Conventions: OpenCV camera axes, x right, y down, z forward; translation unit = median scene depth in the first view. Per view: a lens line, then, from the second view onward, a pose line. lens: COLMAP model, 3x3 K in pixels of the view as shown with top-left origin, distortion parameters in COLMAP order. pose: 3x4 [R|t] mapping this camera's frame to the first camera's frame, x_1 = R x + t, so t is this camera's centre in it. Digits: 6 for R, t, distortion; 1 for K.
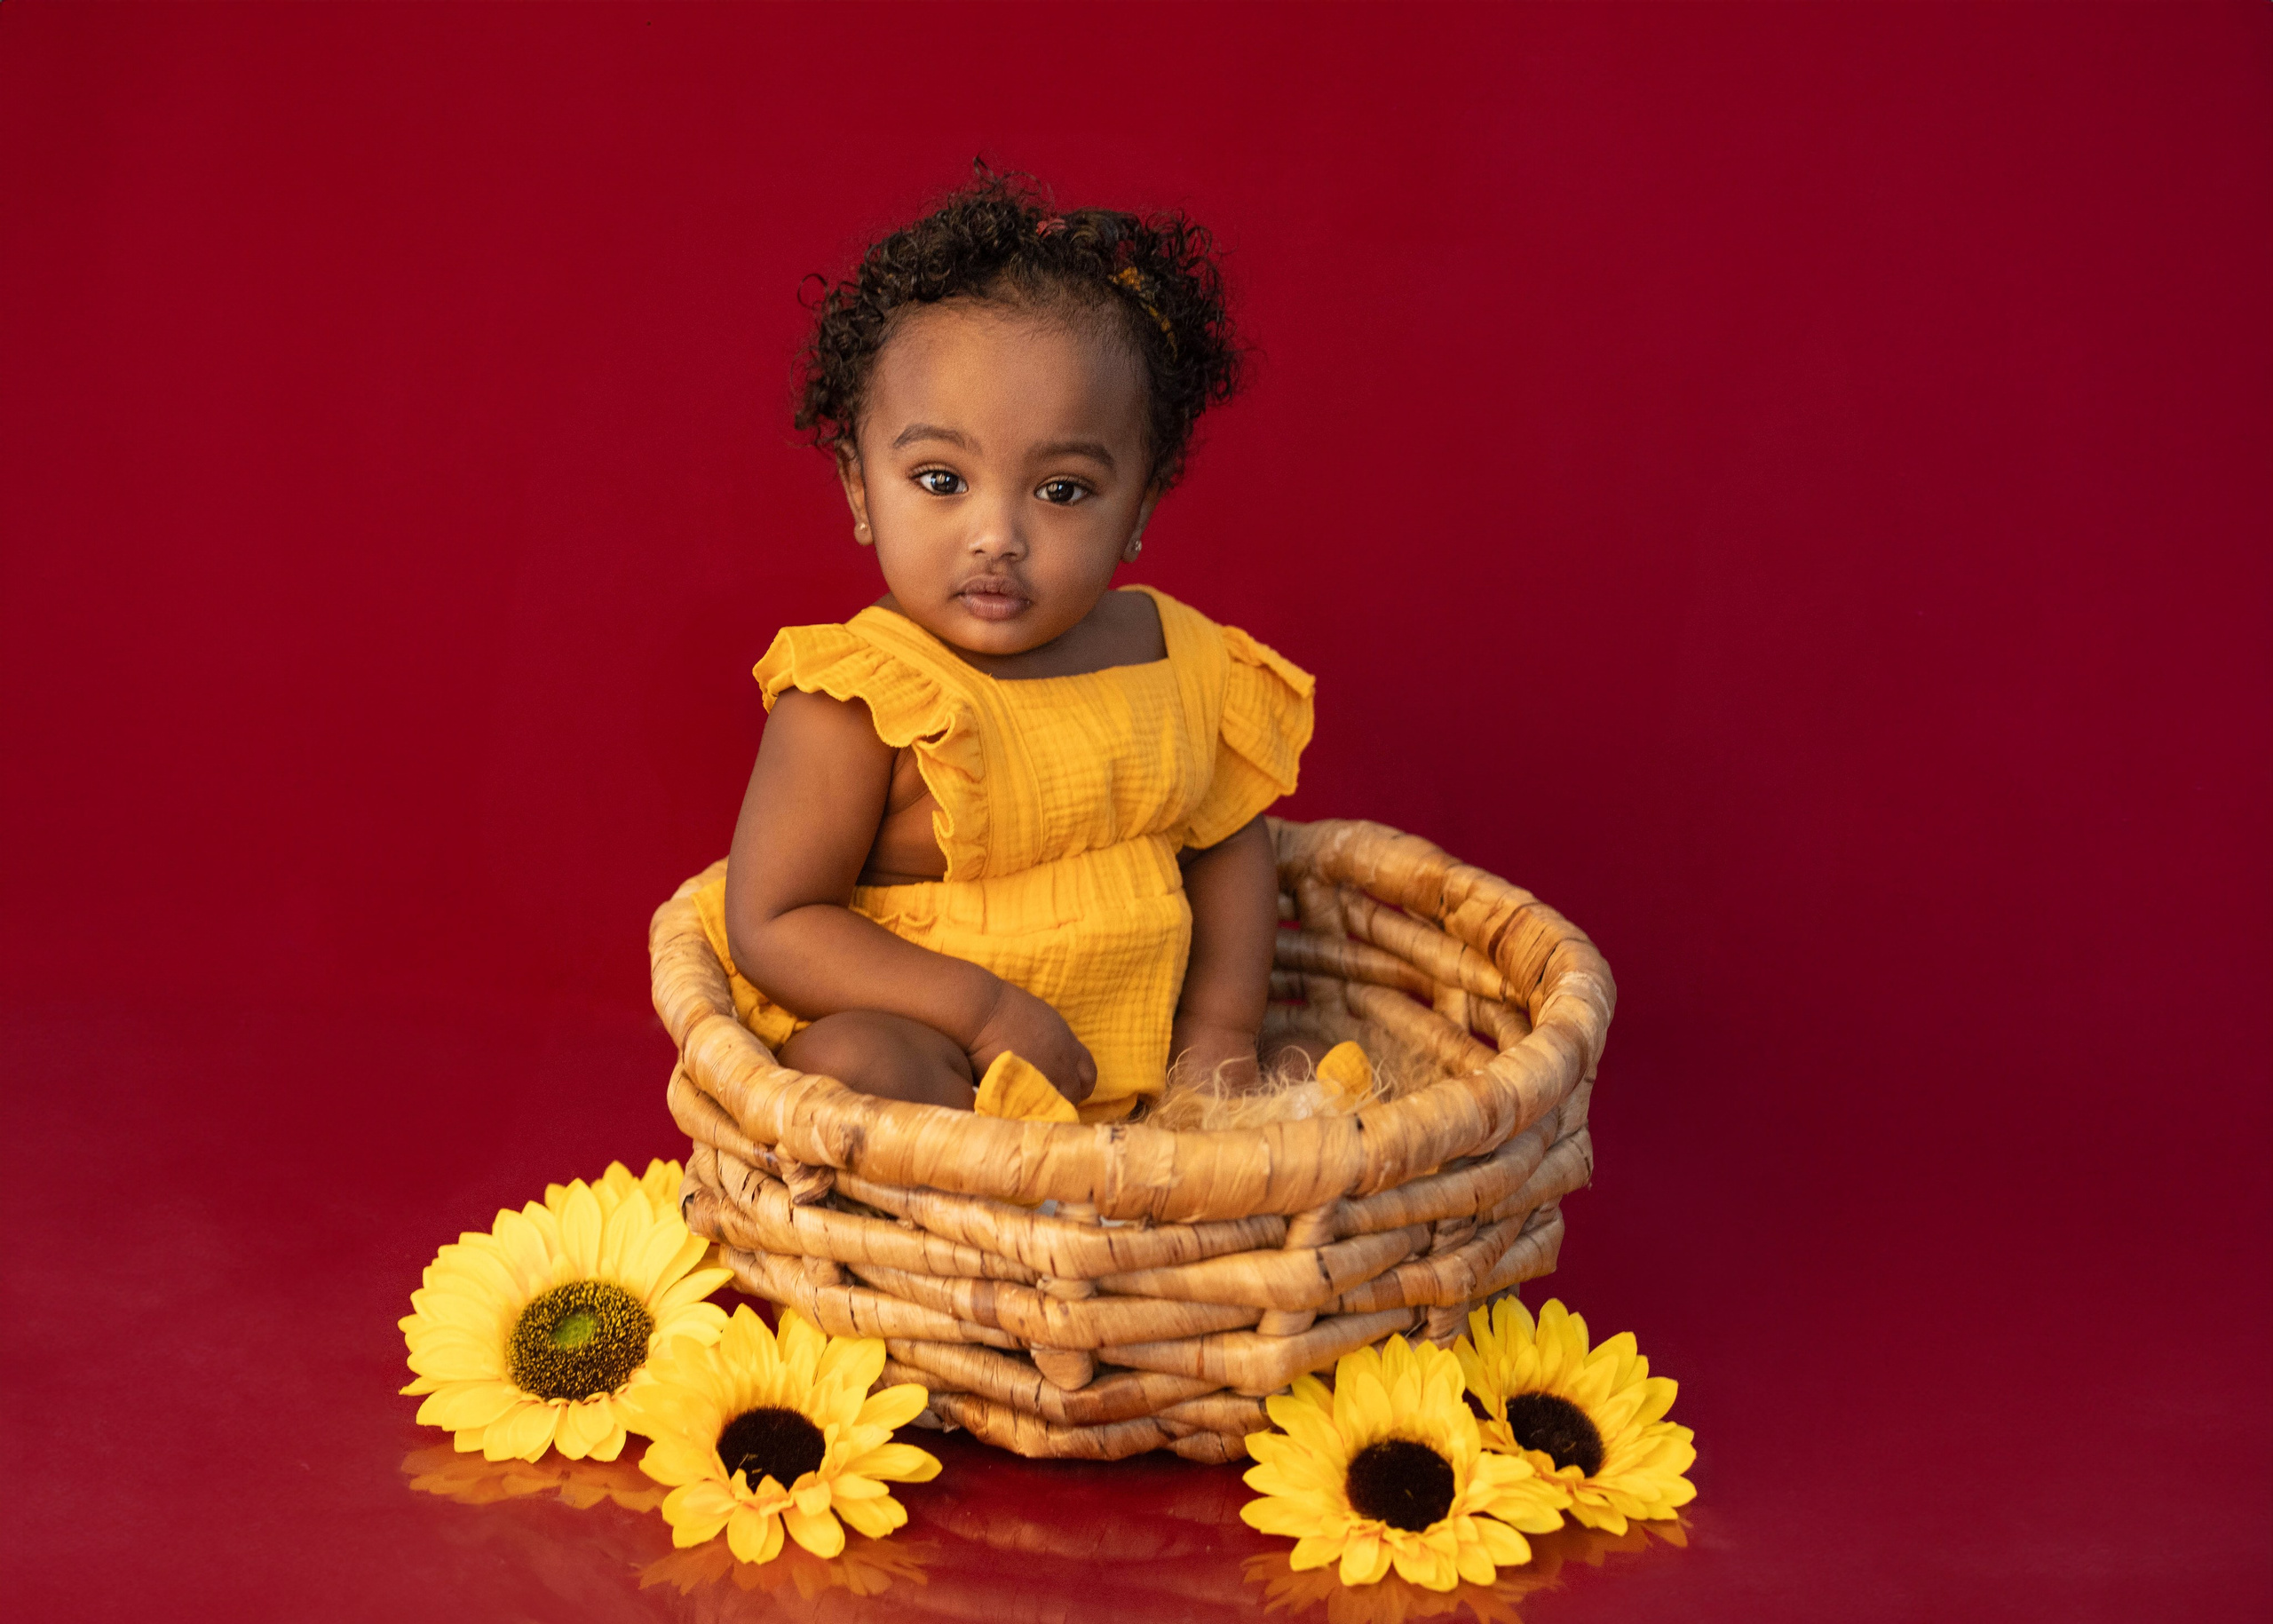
lens RADIAL K [[4114.7, 0, 1135.5], [0, 4114.7, 766.8], [0, 0, 1]] dist [-0.524802, -0.038547]
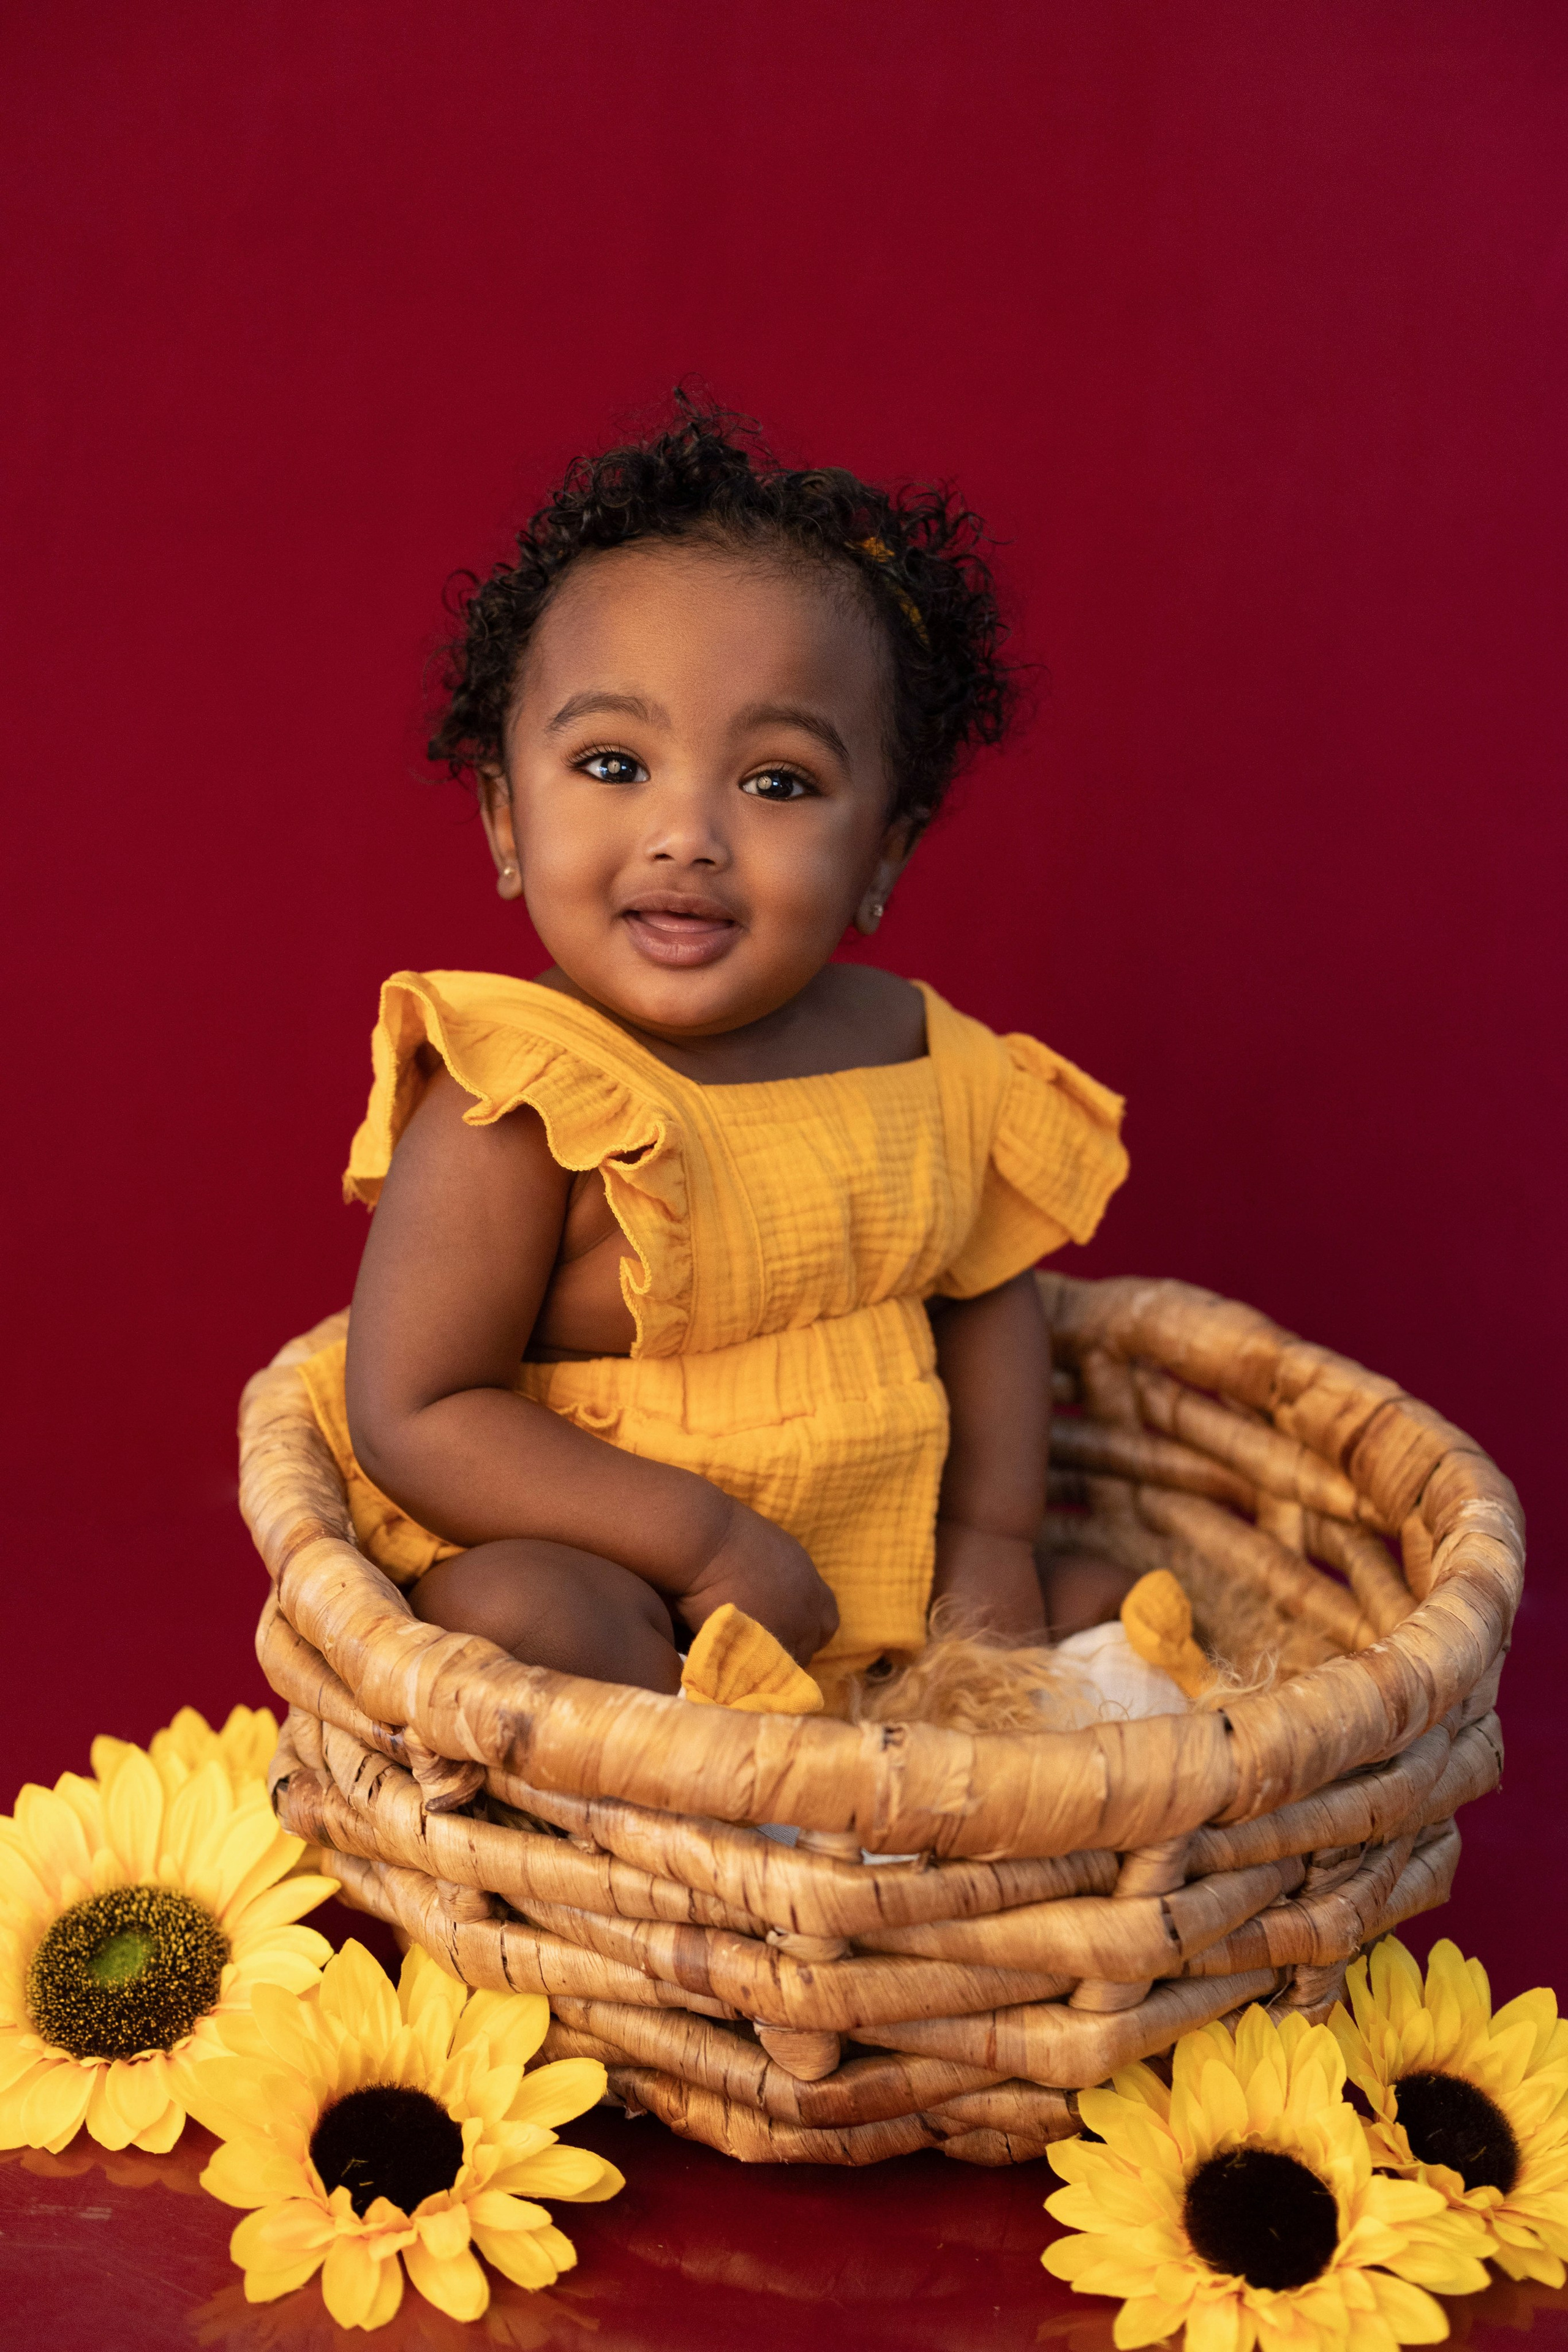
lens RADIAL K [[3462.2, 0, 784.0], [0, 3462.2, 1176.0], [0, 0, 1]] dist [-0.215298, 0.023049]
pose [[0.999284, 0.025148, 0.028267, -0.040746], [-0.025359, 0.999653, 0.007141, -0.010583], [-0.028078, -0.007853, 0.999575, 0.392486]]
